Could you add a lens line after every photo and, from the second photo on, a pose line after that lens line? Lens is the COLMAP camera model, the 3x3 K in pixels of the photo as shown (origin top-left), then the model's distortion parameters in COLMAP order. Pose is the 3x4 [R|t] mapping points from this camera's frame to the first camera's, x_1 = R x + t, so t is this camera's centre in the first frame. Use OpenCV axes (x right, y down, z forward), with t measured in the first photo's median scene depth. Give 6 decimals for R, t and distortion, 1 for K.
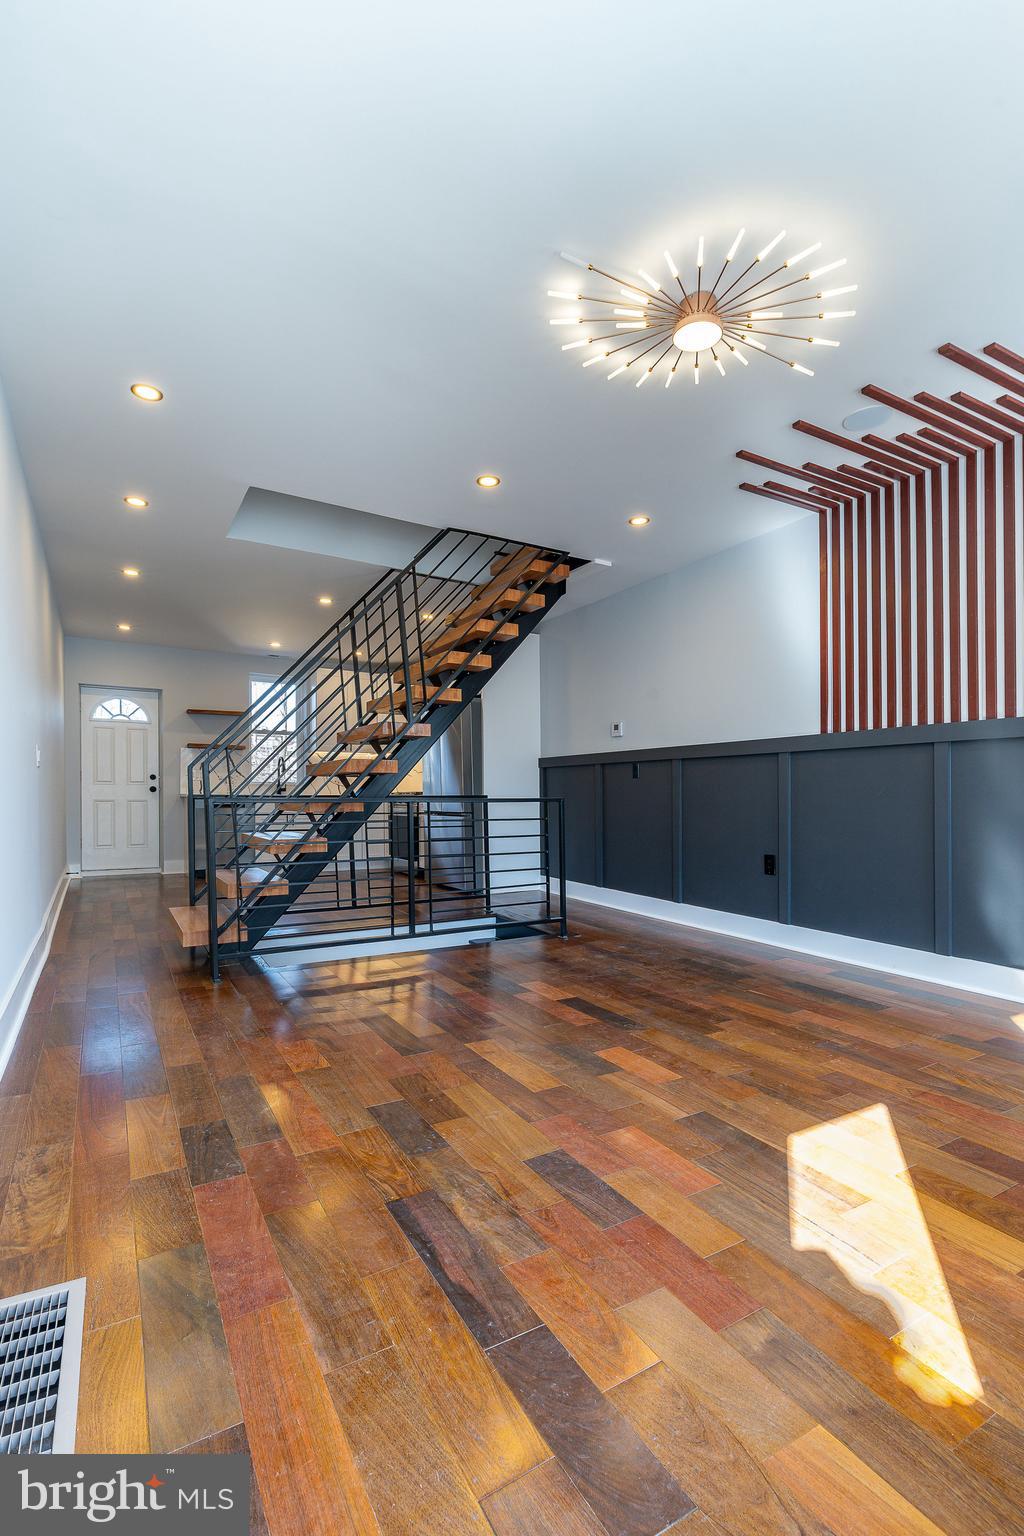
lens RADIAL K [[706.3, 0, 525.1], [0, 706.3, 798.2], [0, 0, 1]] dist [0.008132, 0.000295]
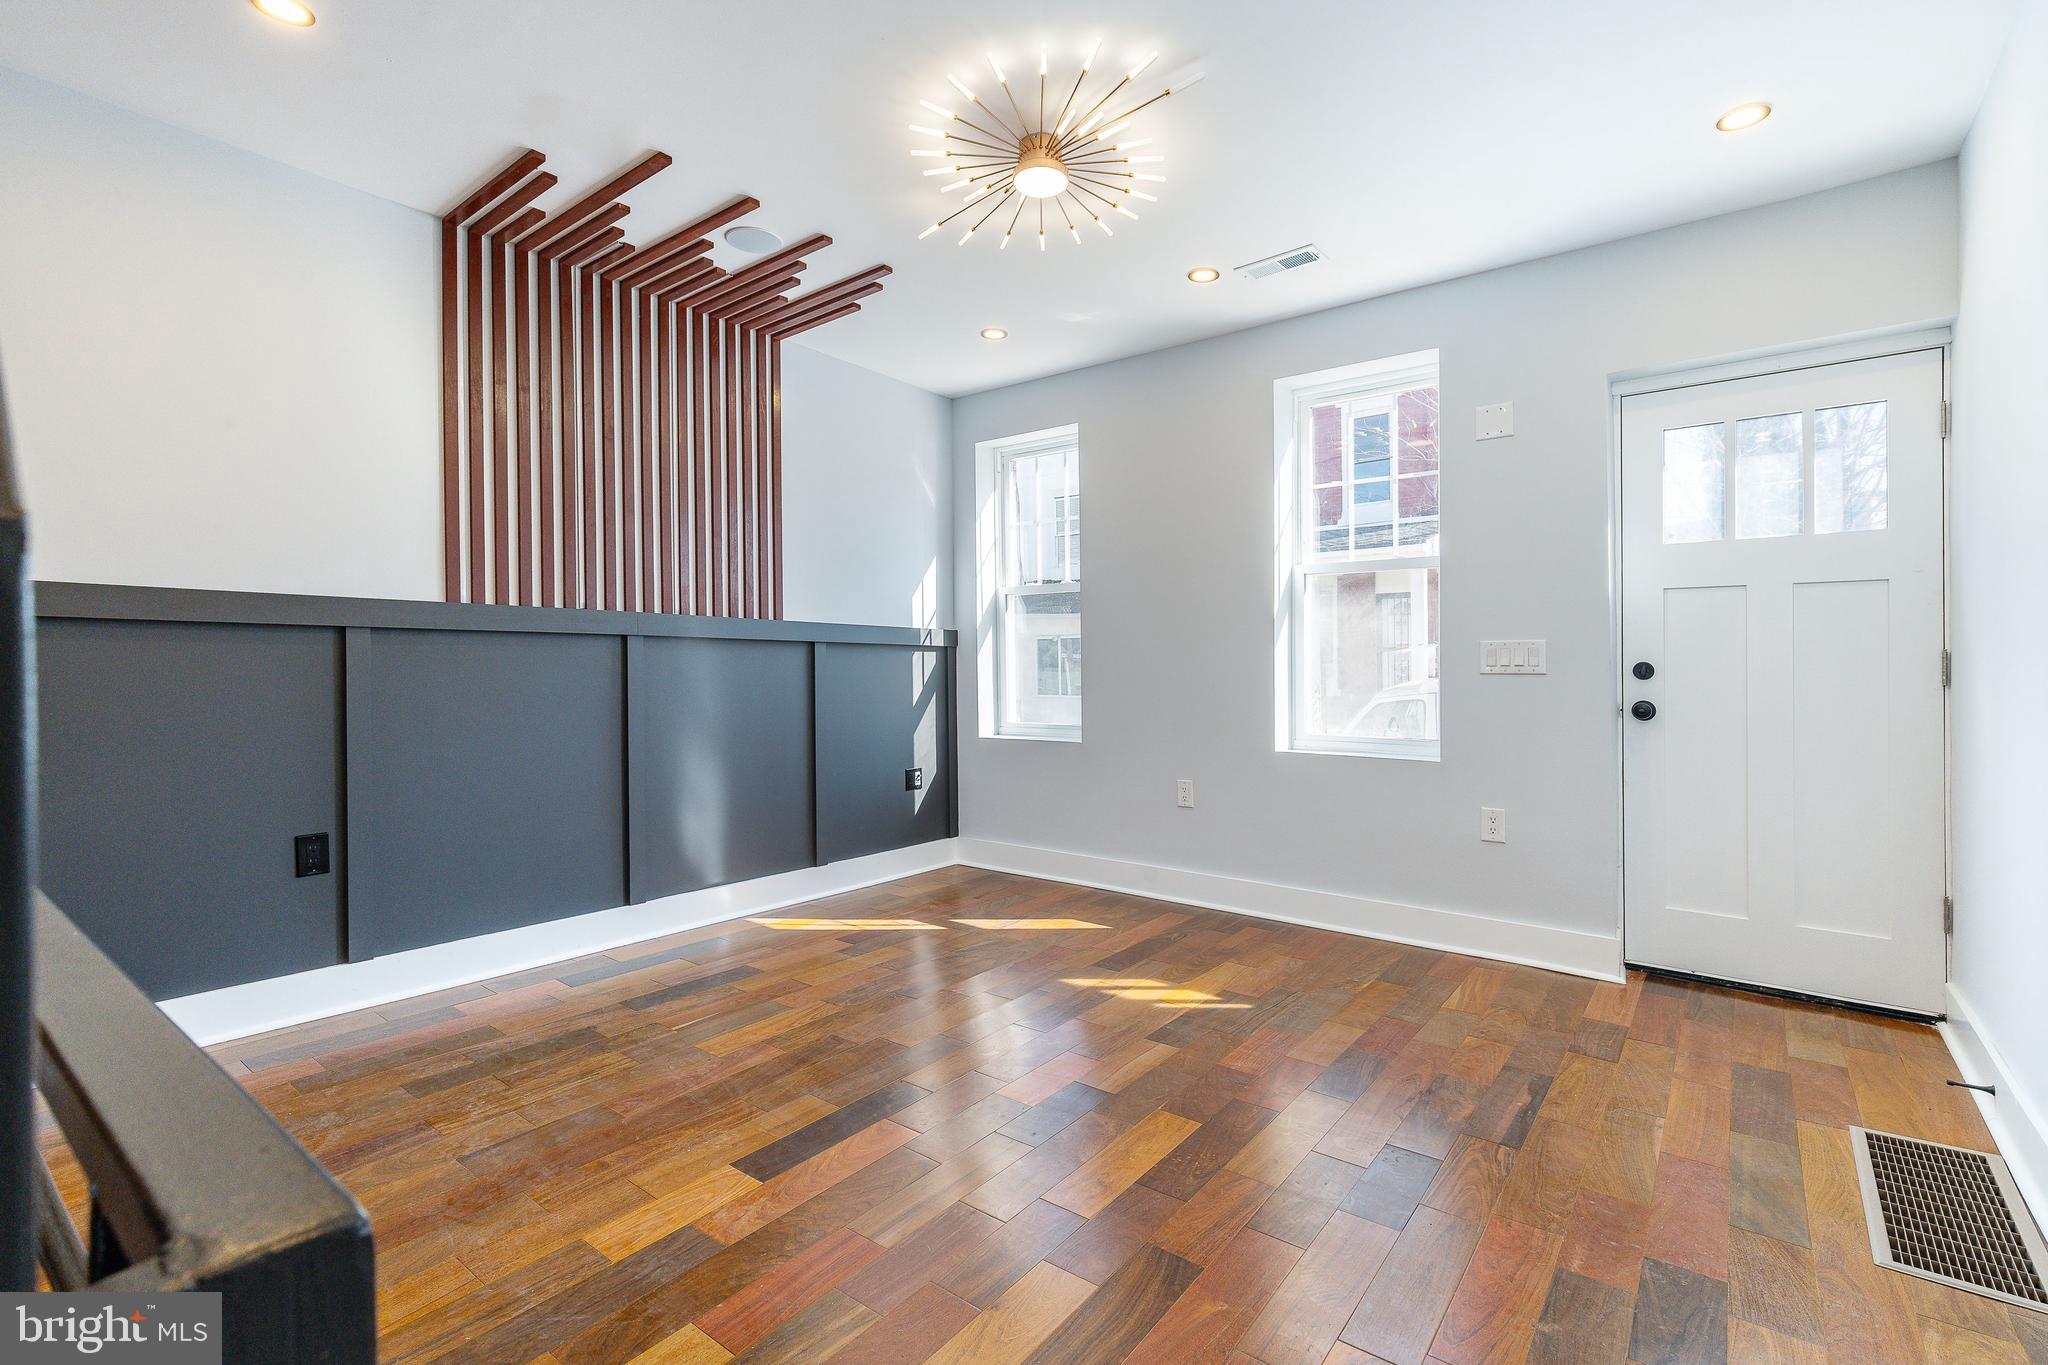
lens RADIAL K [[941.8, 0, 980.2], [0, 941.8, 663.3], [0, 0, 1]] dist [0.008132, 0.000295]
pose [[-0.346824, 0.000921, 0.937930, -0.534291], [-0.000832, 0.999999, -0.001290, -0.049380], [-0.937930, -0.001228, -0.346822, 0.980960]]
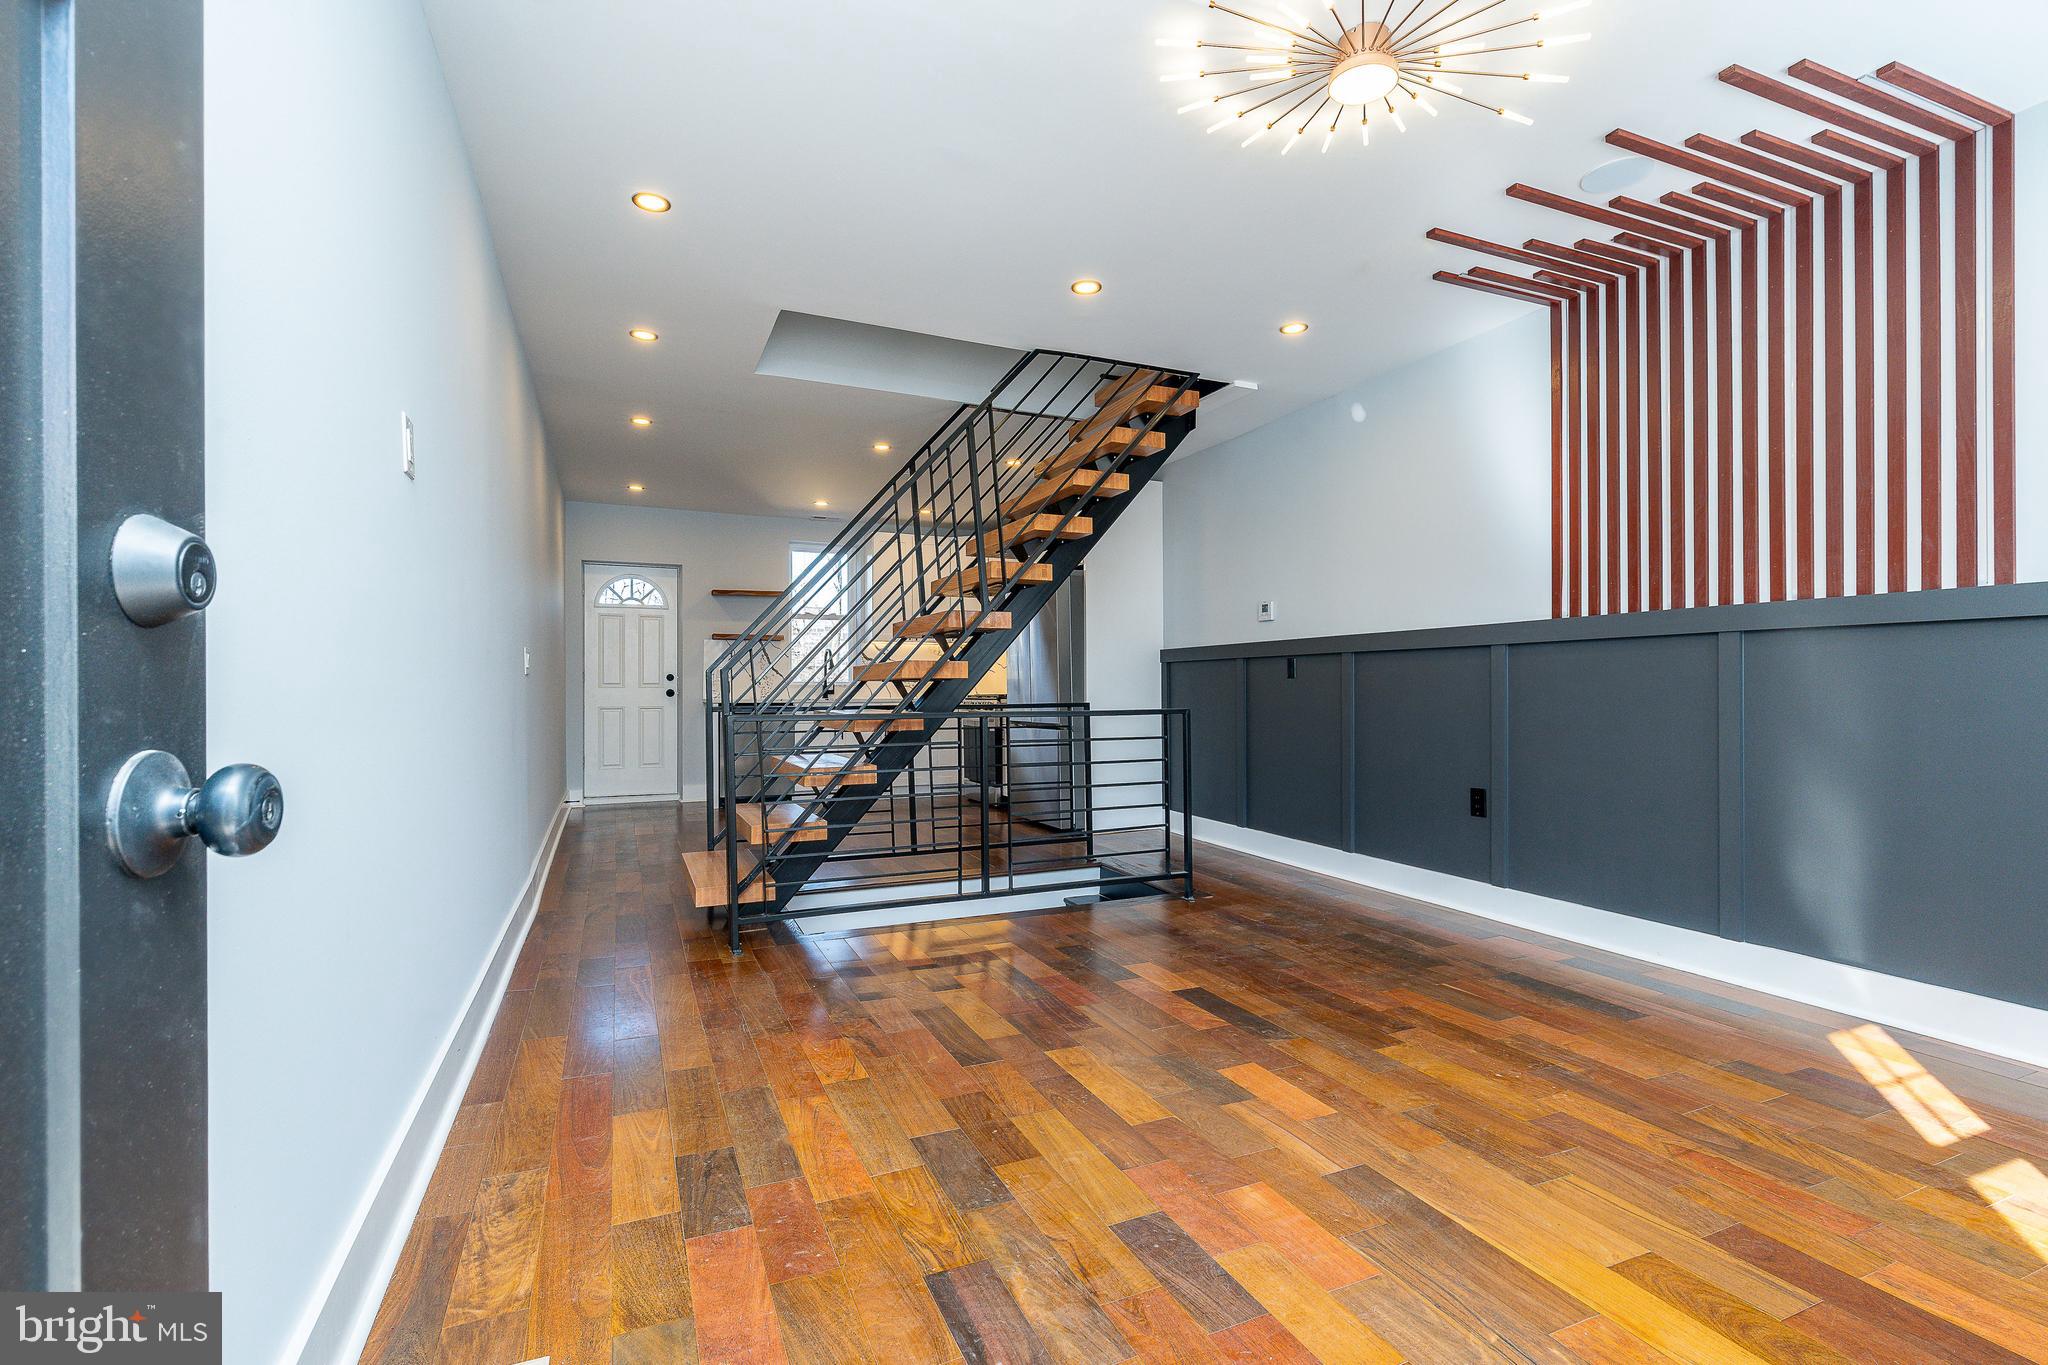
lens RADIAL K [[941.8, 0, 1052.8], [0, 941.8, 691.9], [0, 0, 1]] dist [0.008132, 0.000295]
pose [[0.994435, -0.006388, -0.105154, 0.023259], [0.006200, 0.999979, -0.002115, -0.025276], [0.105165, 0.001451, 0.994454, 0.000166]]
